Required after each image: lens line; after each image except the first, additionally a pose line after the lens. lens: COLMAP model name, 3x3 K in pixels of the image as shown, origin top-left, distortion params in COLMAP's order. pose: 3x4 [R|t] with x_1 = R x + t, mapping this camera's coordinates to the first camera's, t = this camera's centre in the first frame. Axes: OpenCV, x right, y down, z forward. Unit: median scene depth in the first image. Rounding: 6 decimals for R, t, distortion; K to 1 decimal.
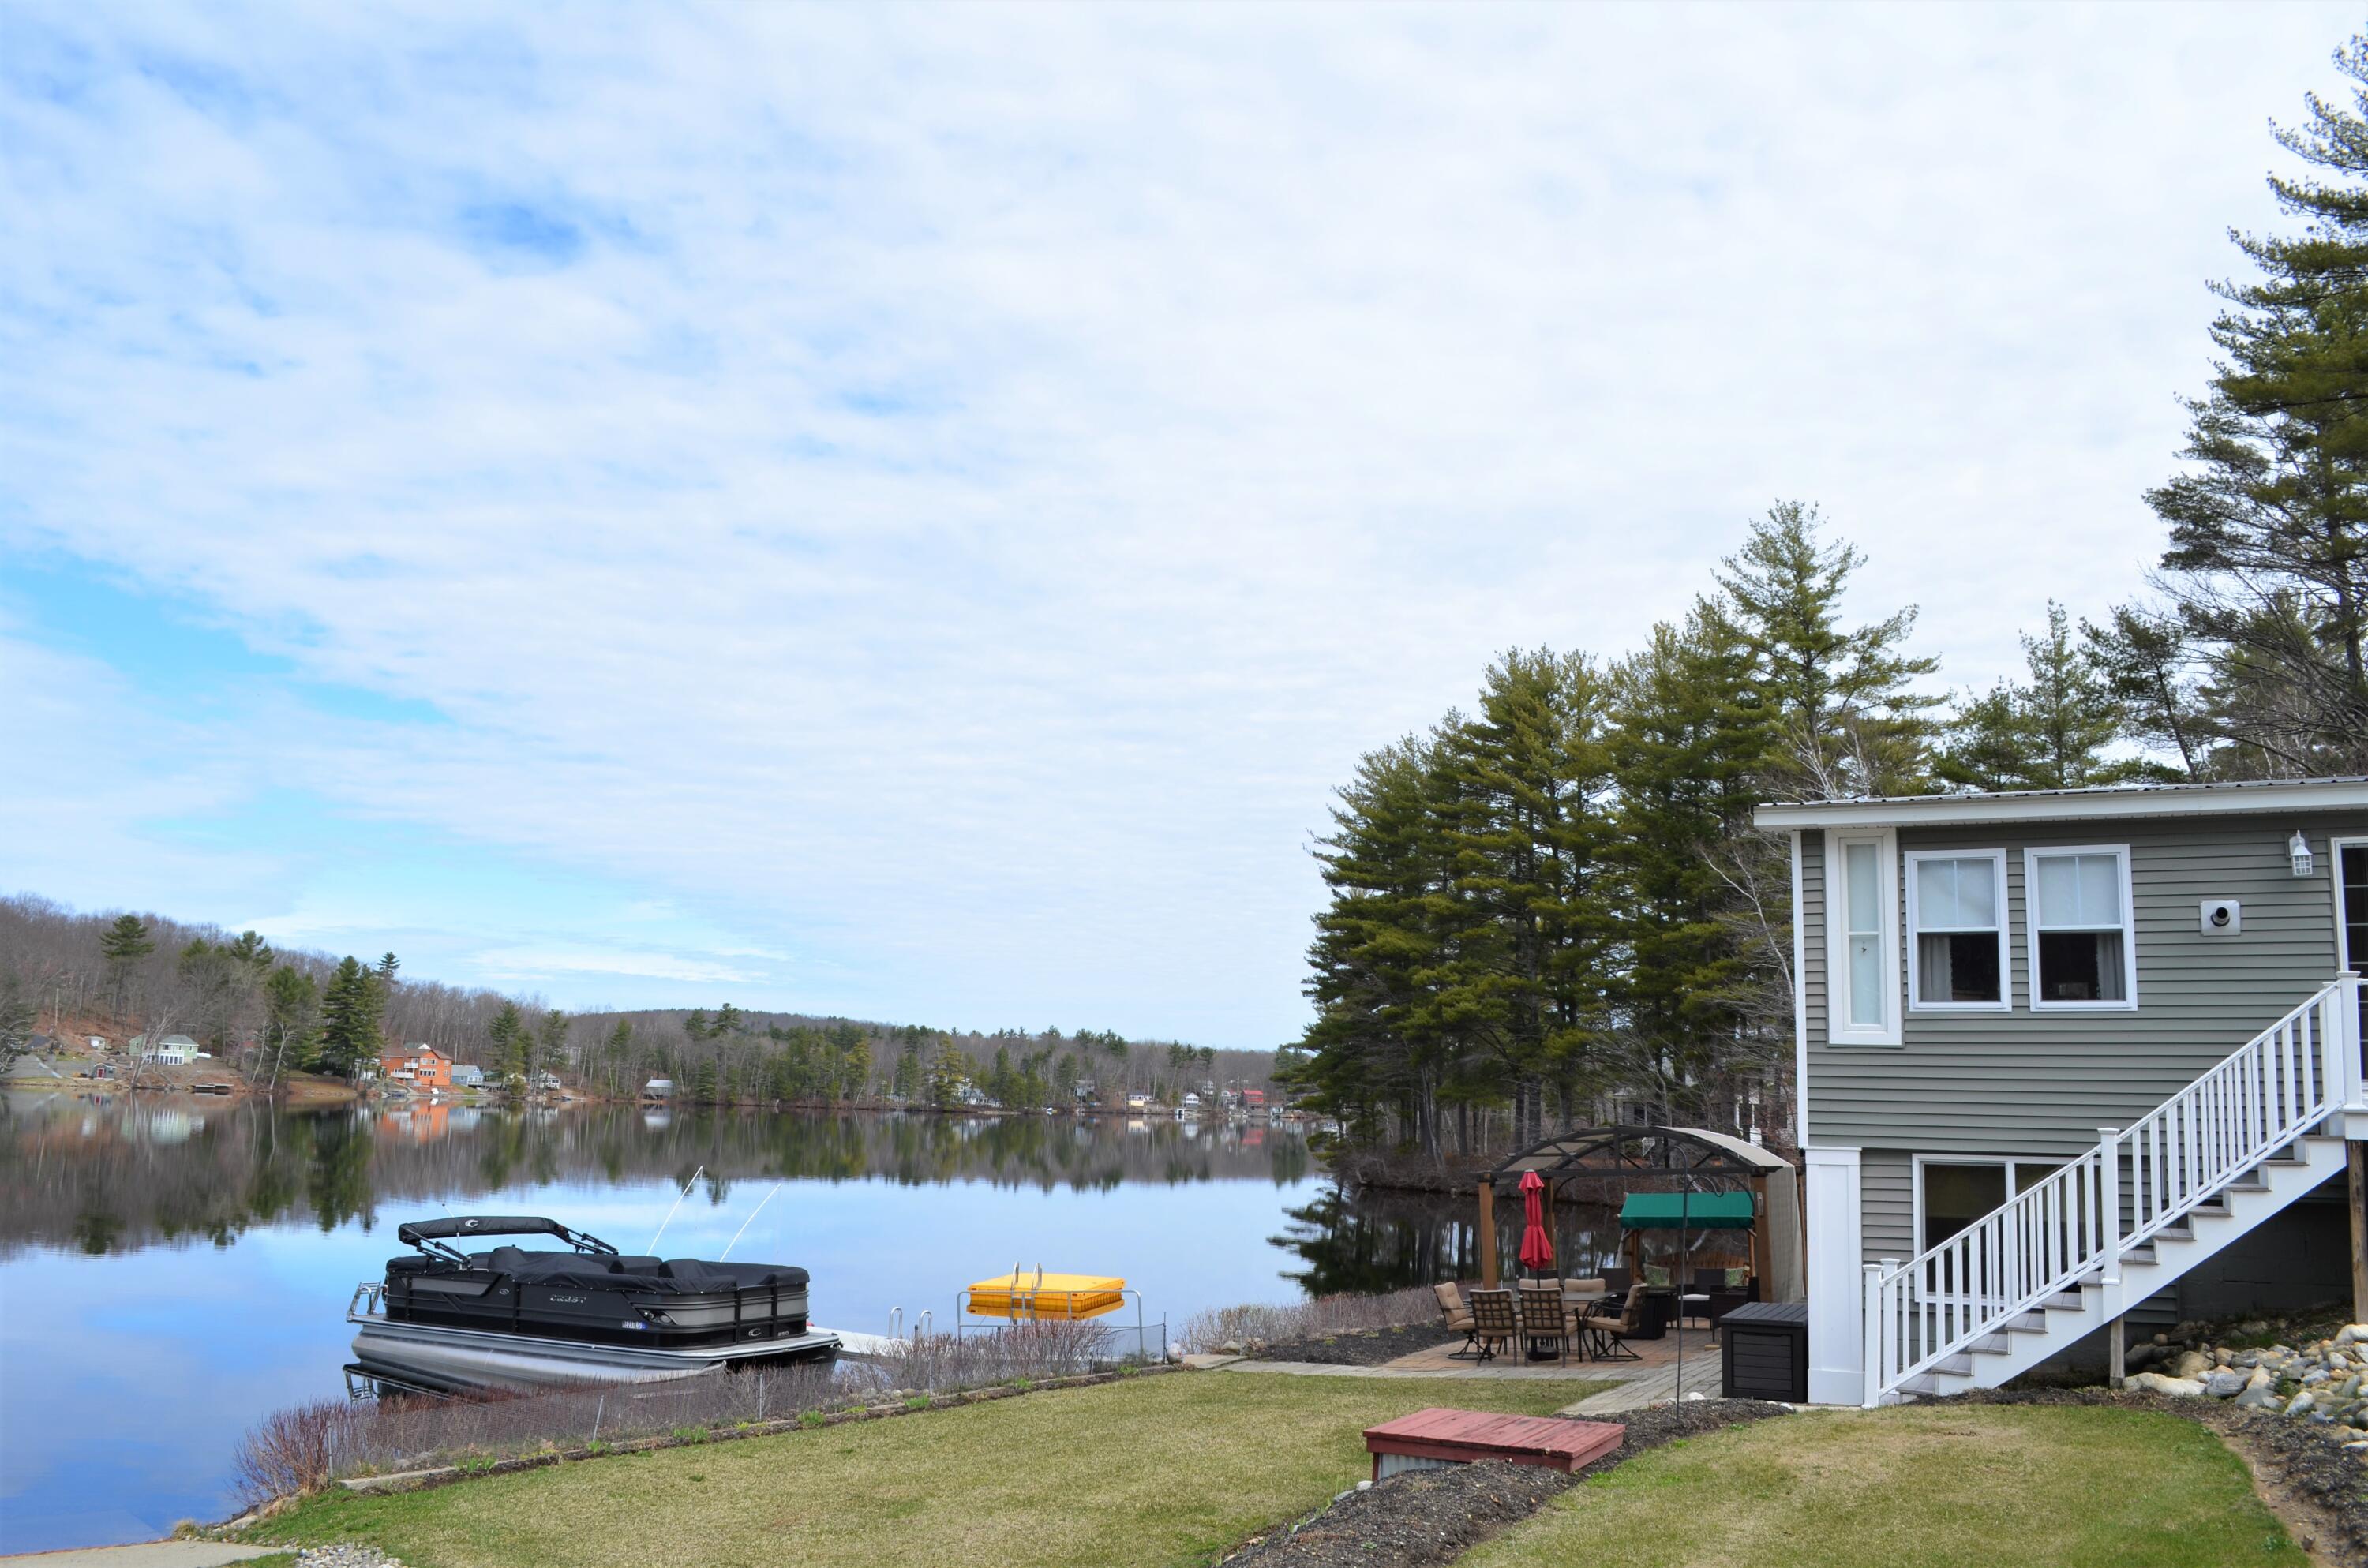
lens RADIAL K [[1860.8, 0, 1169.3], [0, 1860.8, 795.0], [0, 0, 1]] dist [-0.081703, 0.009677]
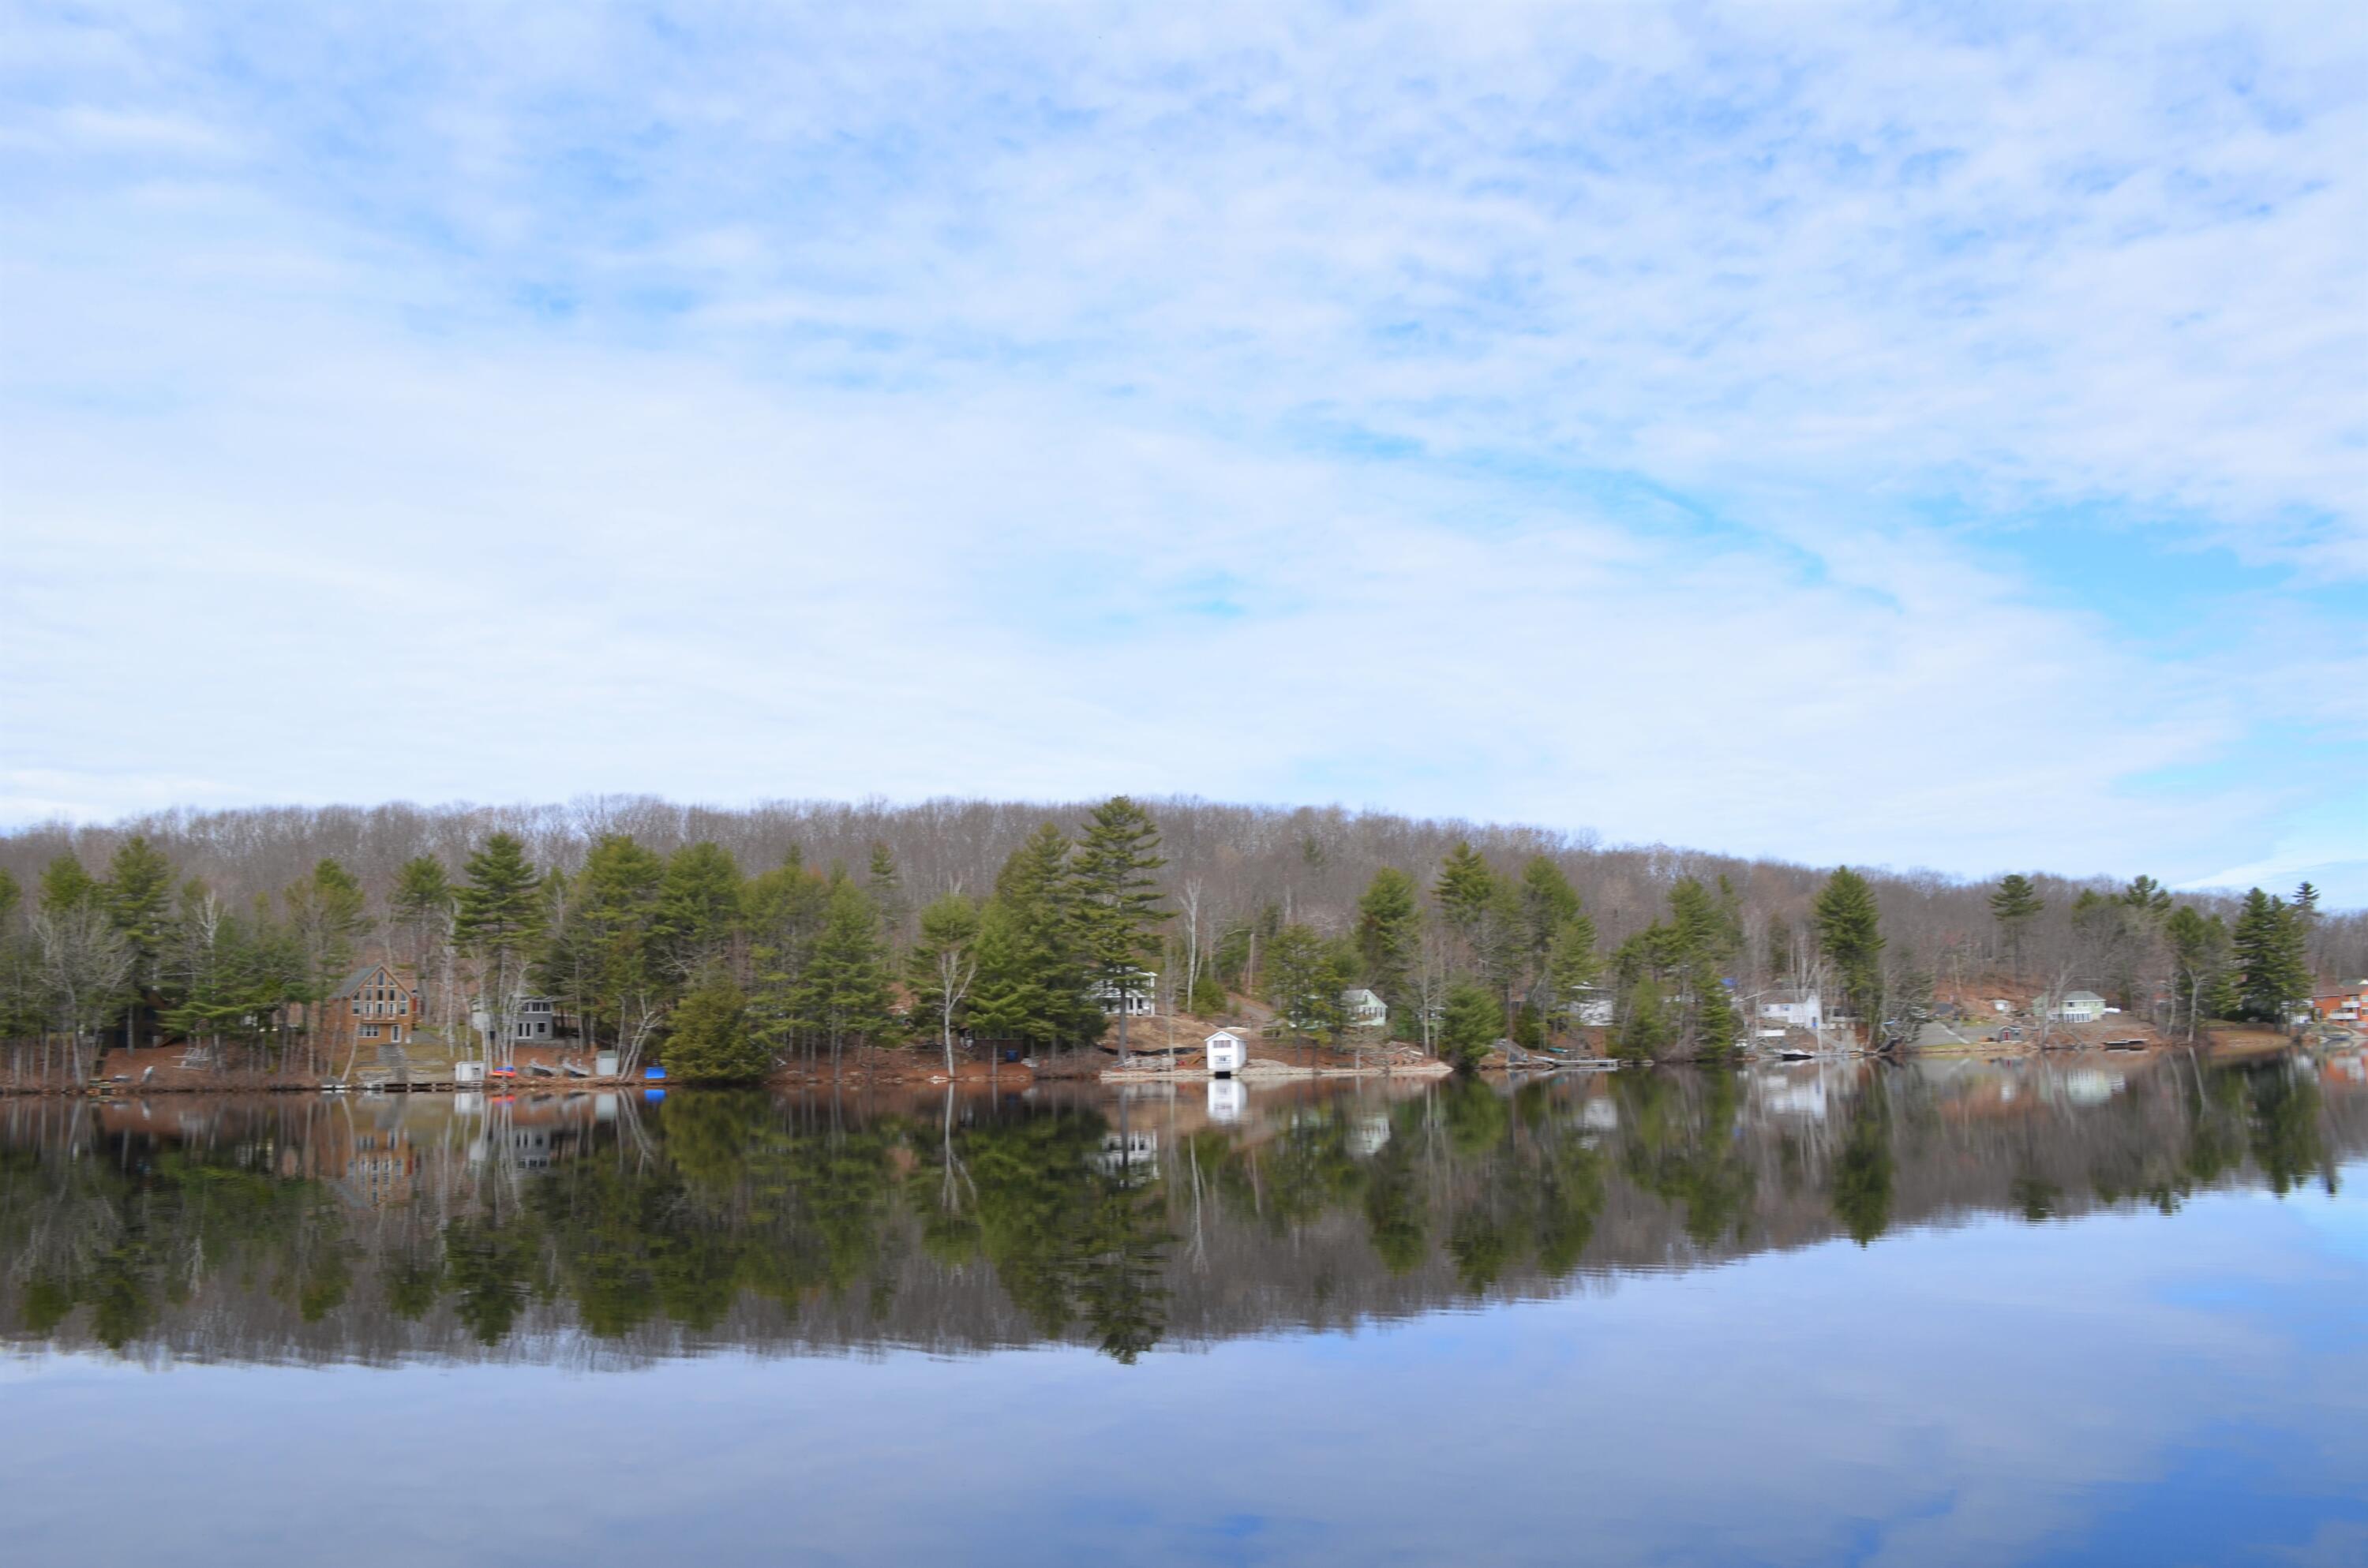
lens RADIAL K [[1867.5, 0, 1174.7], [0, 1867.5, 805.5], [0, 0, 1]] dist [-0.088082, 0.018756]
pose [[0.564298, -0.146622, -0.812447, -0.022044], [0.167783, 0.983933, -0.061034, 0.014989], [0.808342, -0.101873, 0.579832, 0.069761]]
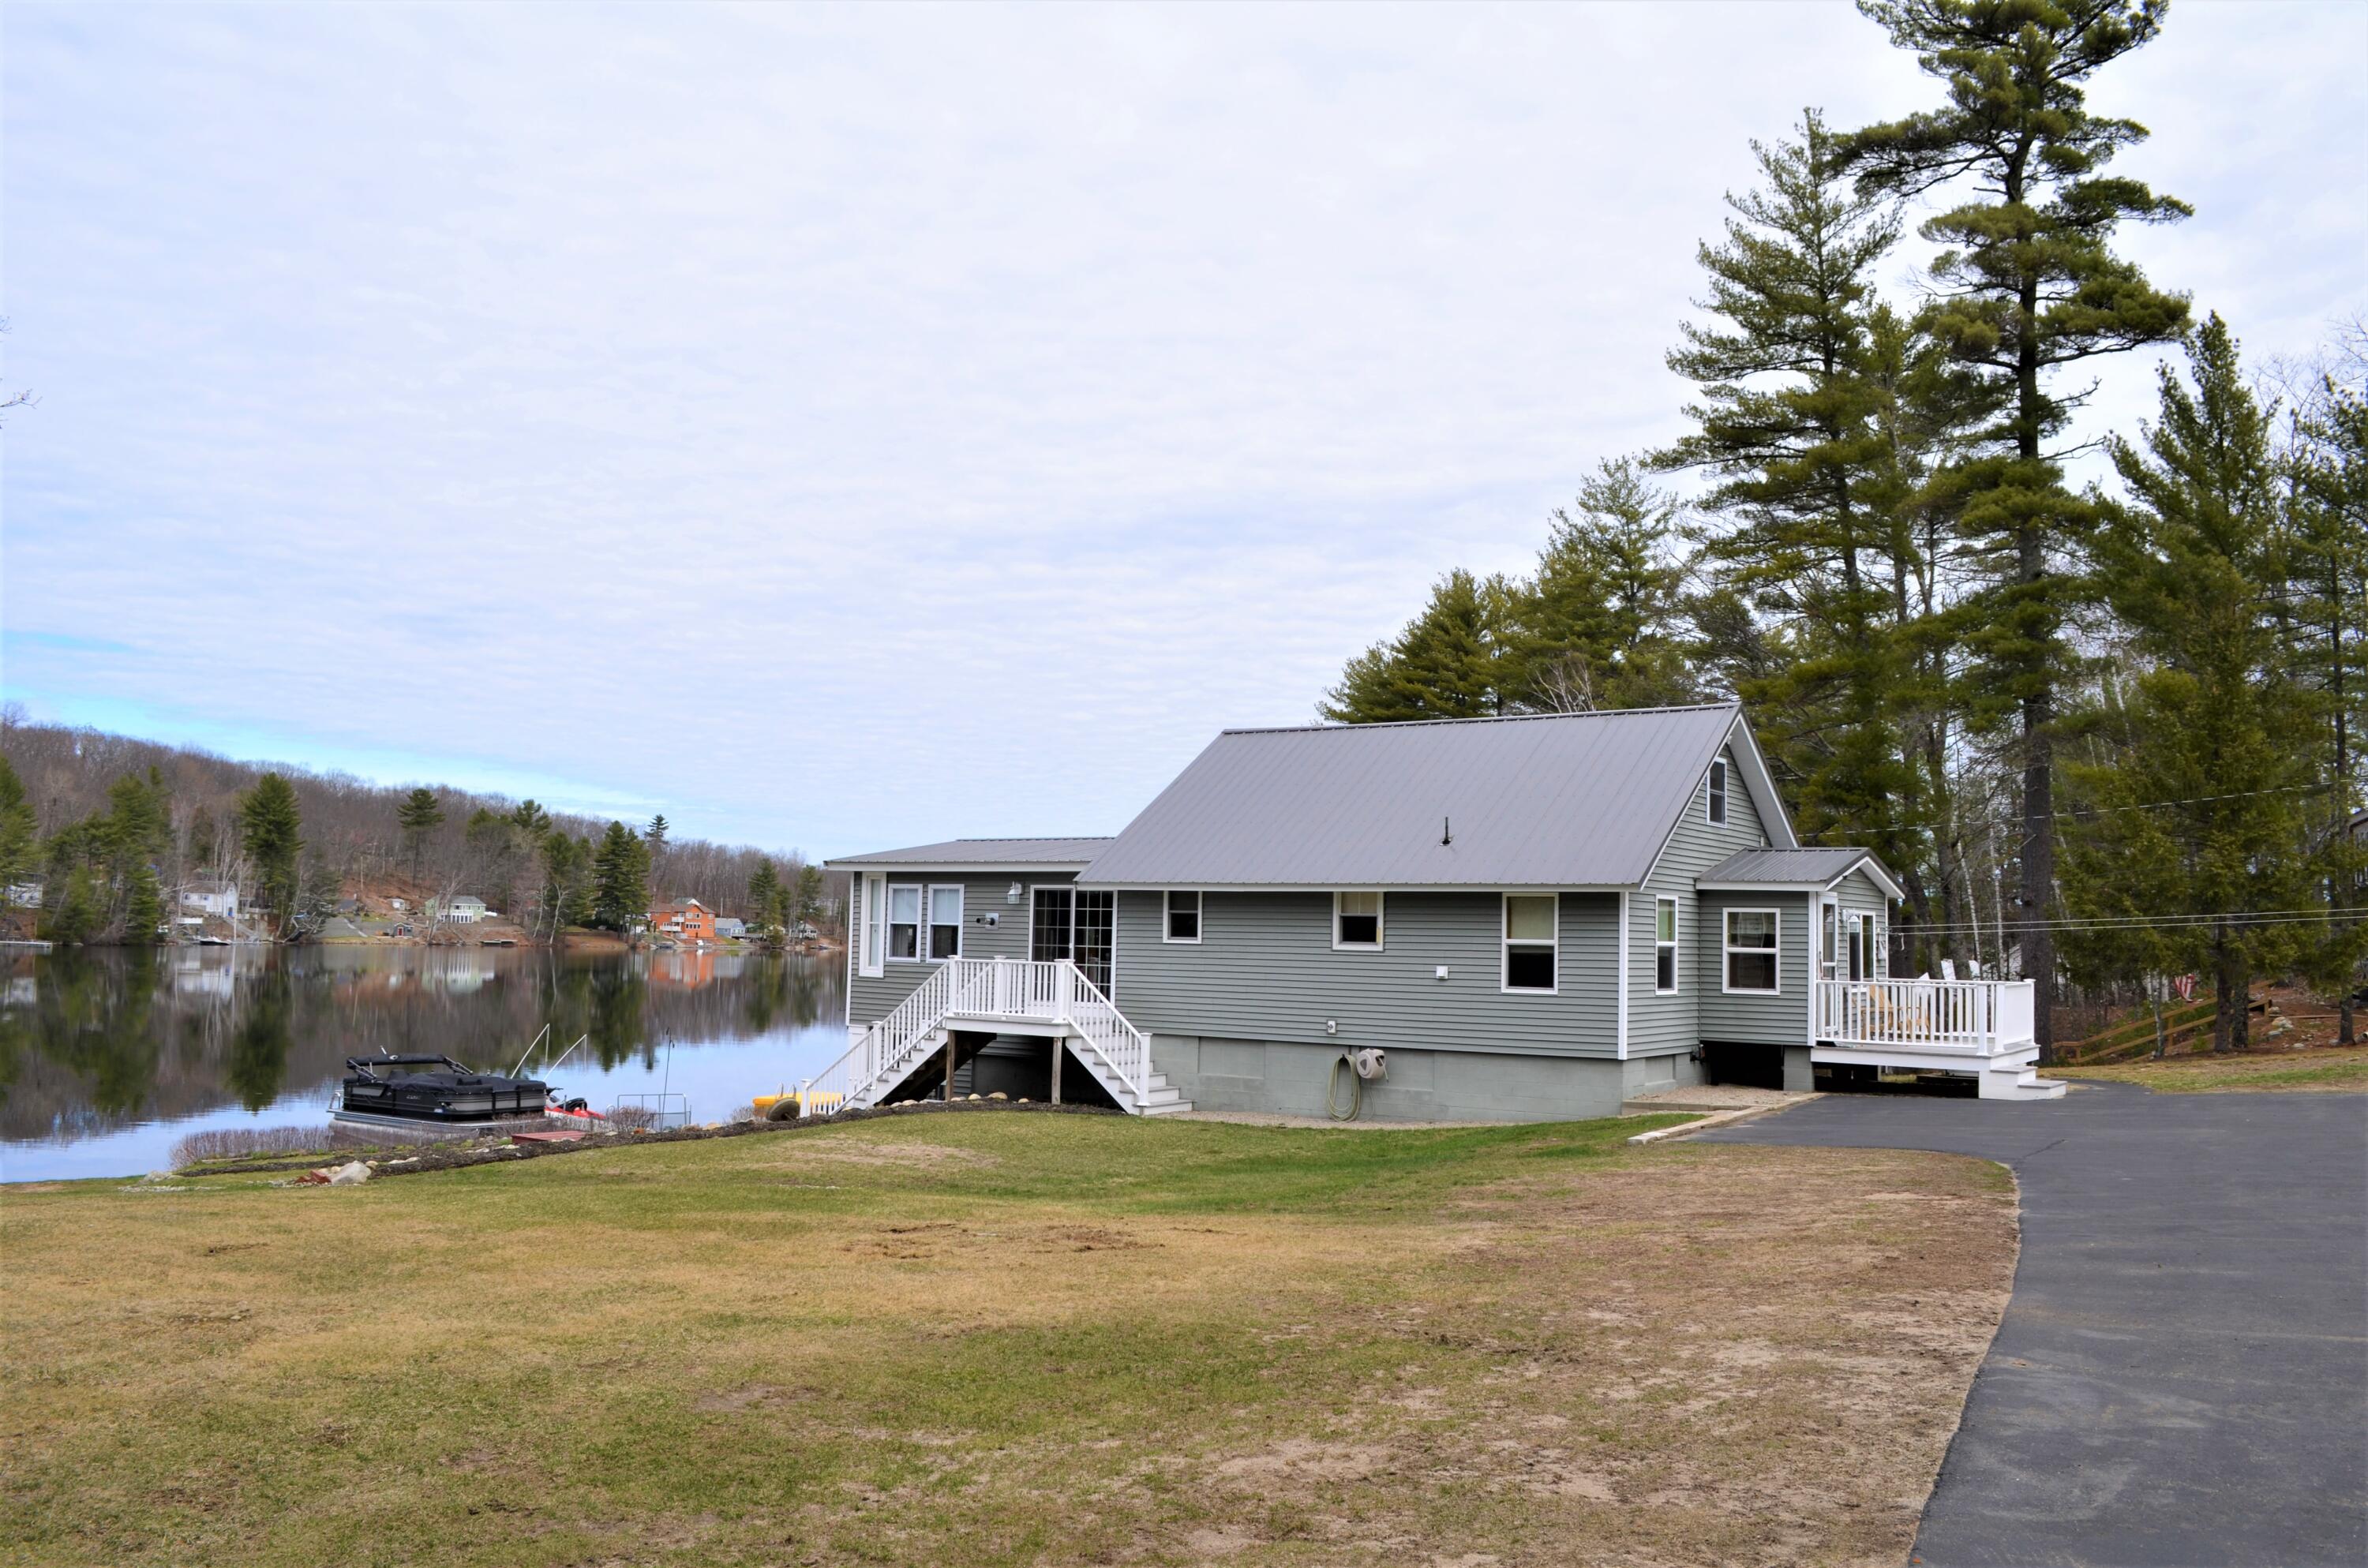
lens RADIAL K [[1860.8, 0, 1169.3], [0, 1860.8, 795.0], [0, 0, 1]] dist [-0.081703, 0.009677]
pose [[0.989332, -0.016690, -0.144722, 0.039477], [0.028848, 0.996188, 0.082327, -0.008935], [0.142796, -0.085623, 0.986042, -0.038600]]
